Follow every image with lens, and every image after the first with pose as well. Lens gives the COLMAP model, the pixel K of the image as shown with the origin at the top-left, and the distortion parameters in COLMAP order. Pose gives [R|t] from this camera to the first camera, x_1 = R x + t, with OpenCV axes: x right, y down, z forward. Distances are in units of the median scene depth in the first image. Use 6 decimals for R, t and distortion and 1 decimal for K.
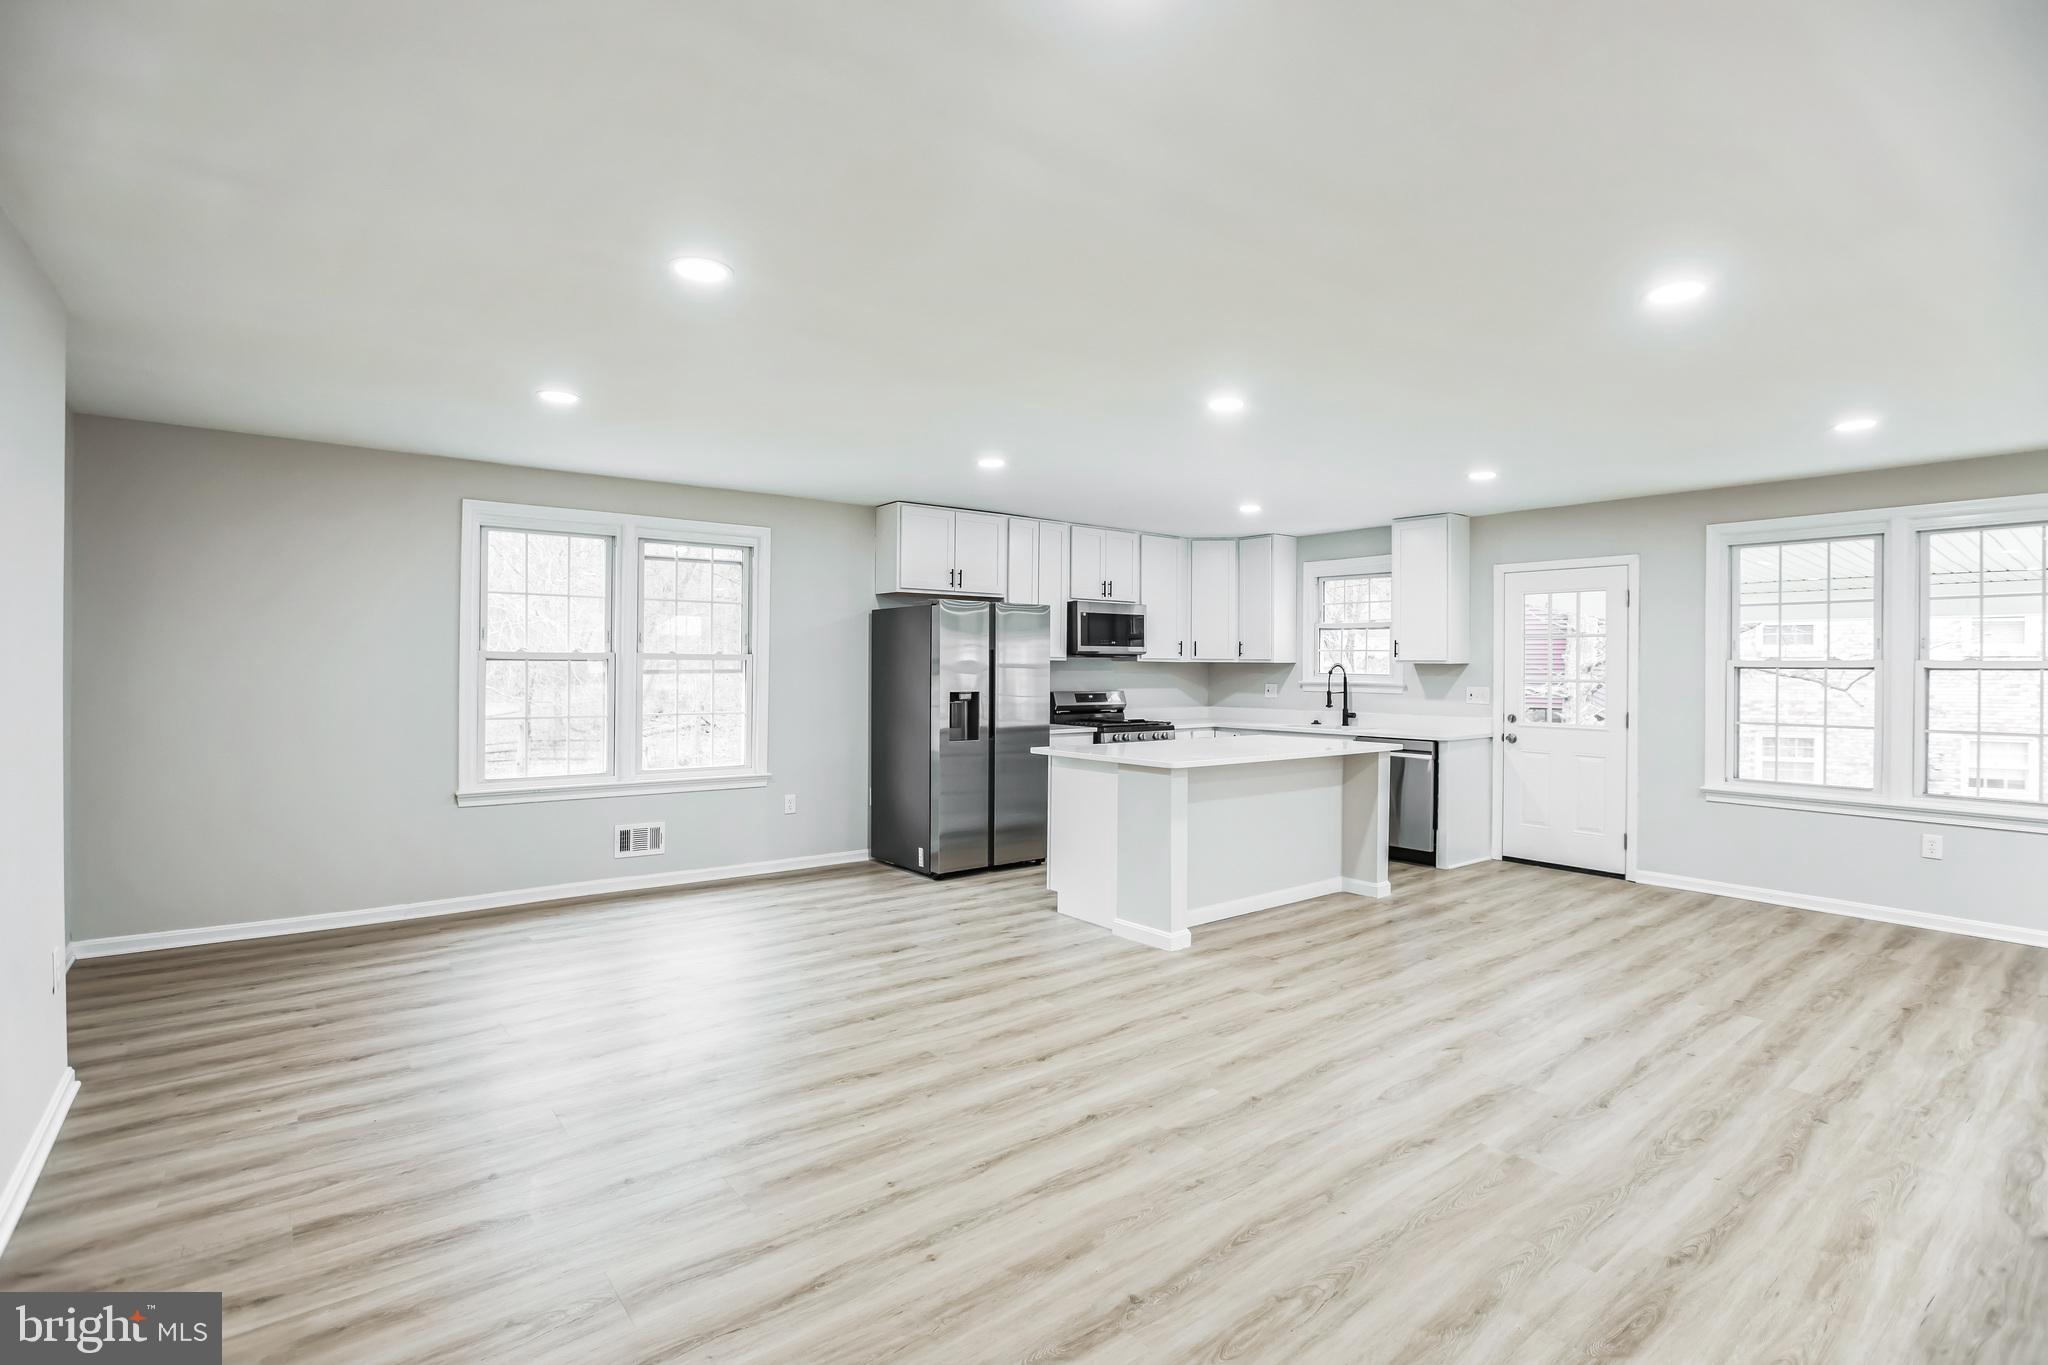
lens RADIAL K [[969.3, 0, 1017.6], [0, 969.3, 652.4], [0, 0, 1]] dist [-0.044188, 0.012125]
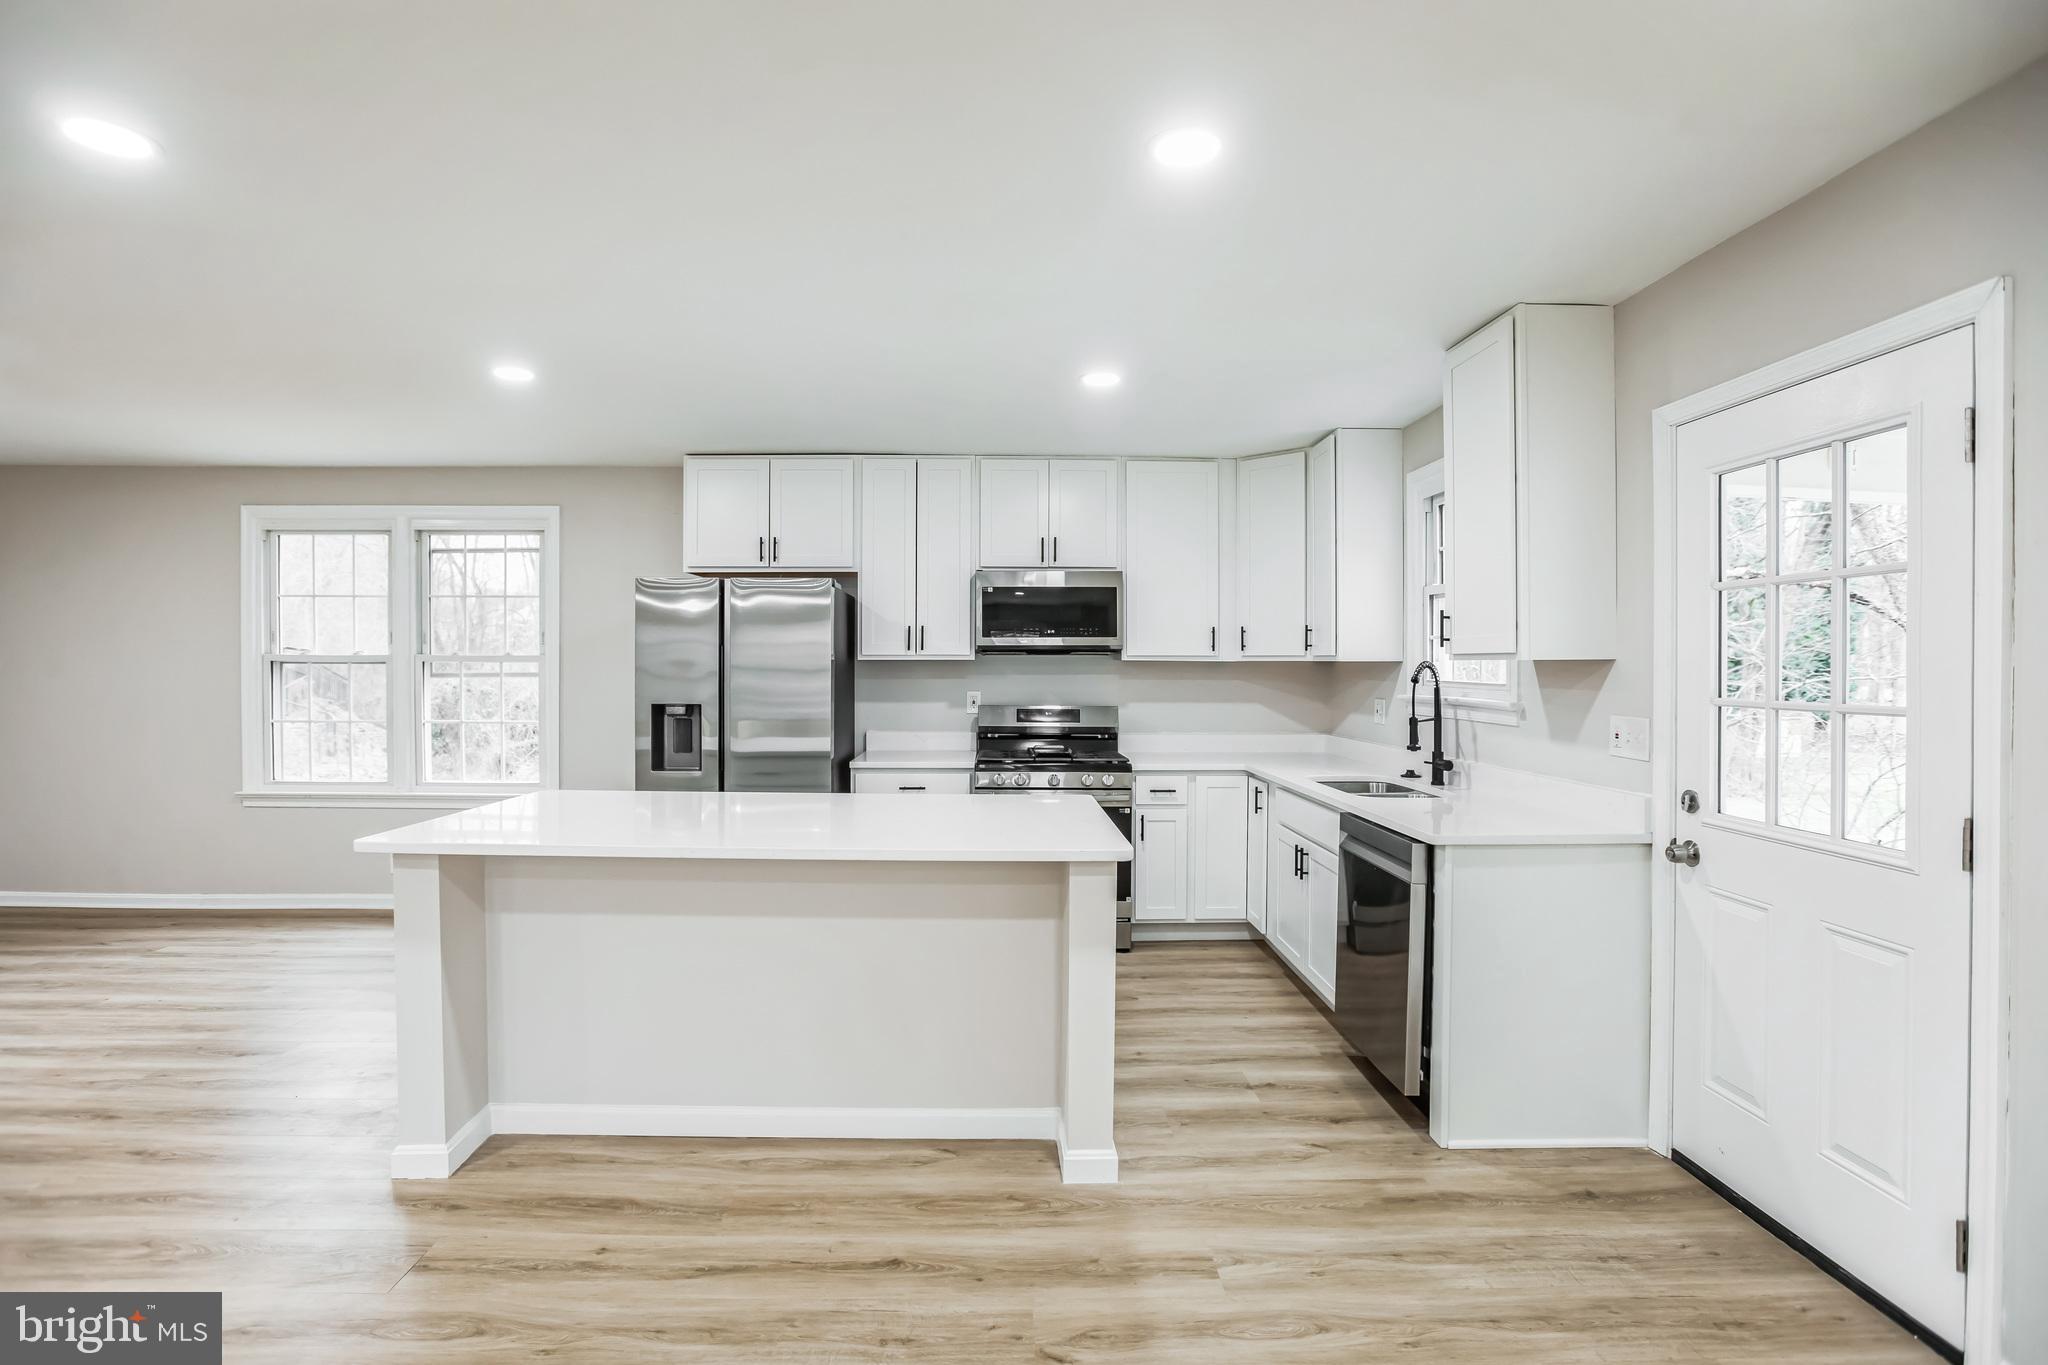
lens RADIAL K [[957.7, 0, 1009.7], [0, 957.7, 673.3], [0, 0, 1]] dist [-0.027810, 0.000736]
pose [[0.798960, 0.000496, -0.601384, 0.565551], [0.010512, 0.999835, 0.014791, 0.009823], [0.601292, -0.018139, 0.798823, 0.577289]]
